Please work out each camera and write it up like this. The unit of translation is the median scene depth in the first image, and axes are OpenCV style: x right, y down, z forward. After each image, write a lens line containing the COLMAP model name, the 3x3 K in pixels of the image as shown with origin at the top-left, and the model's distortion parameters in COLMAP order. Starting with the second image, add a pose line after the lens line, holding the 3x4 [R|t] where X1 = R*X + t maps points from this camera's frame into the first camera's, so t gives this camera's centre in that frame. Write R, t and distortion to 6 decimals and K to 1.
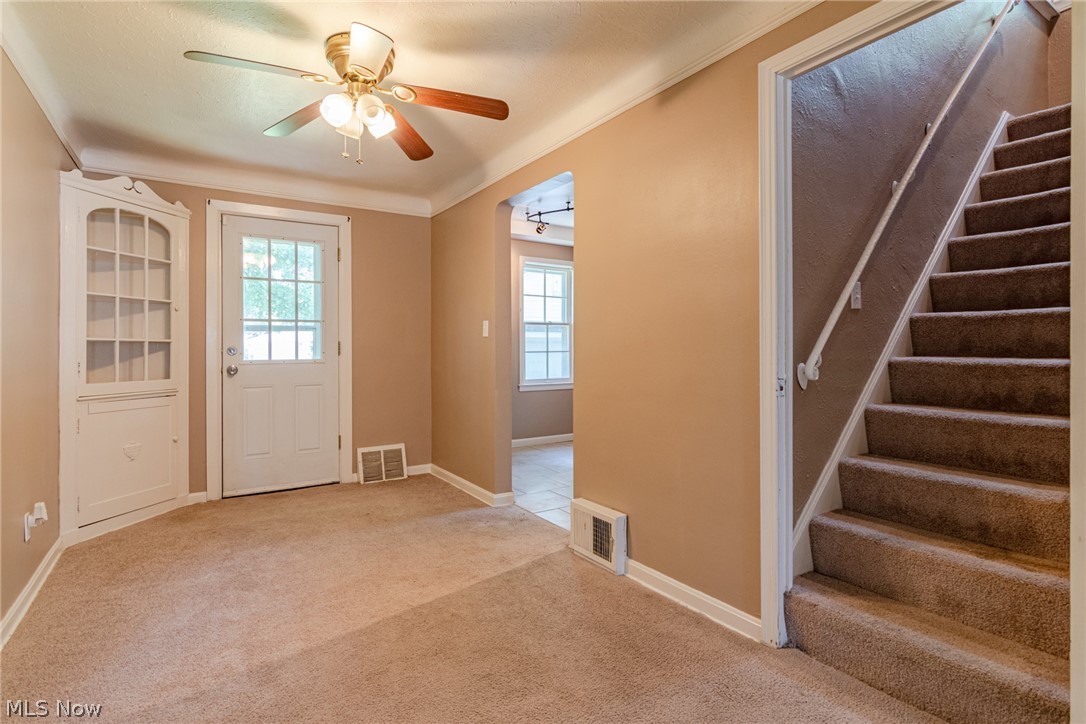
lens RADIAL K [[538.7, 0, 531.6], [0, 538.7, 356.2], [0, 0, 1]] dist [-0.003989, 0.001358]
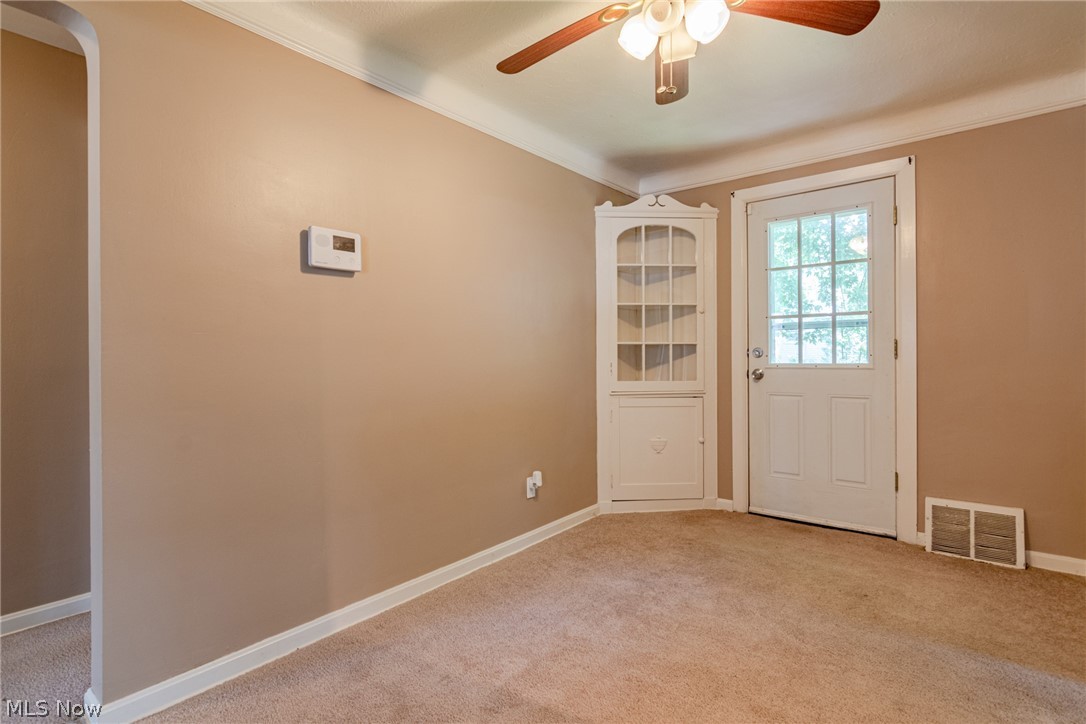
lens RADIAL K [[538.7, 0, 542.8], [0, 538.7, 362.2], [0, 0, 1]] dist [-0.003989, 0.001358]
pose [[0.299449, 0.015419, -0.953988, 0.214267], [-0.006391, 0.999879, 0.014155, -0.005098], [0.954091, 0.001858, 0.299511, 0.422255]]
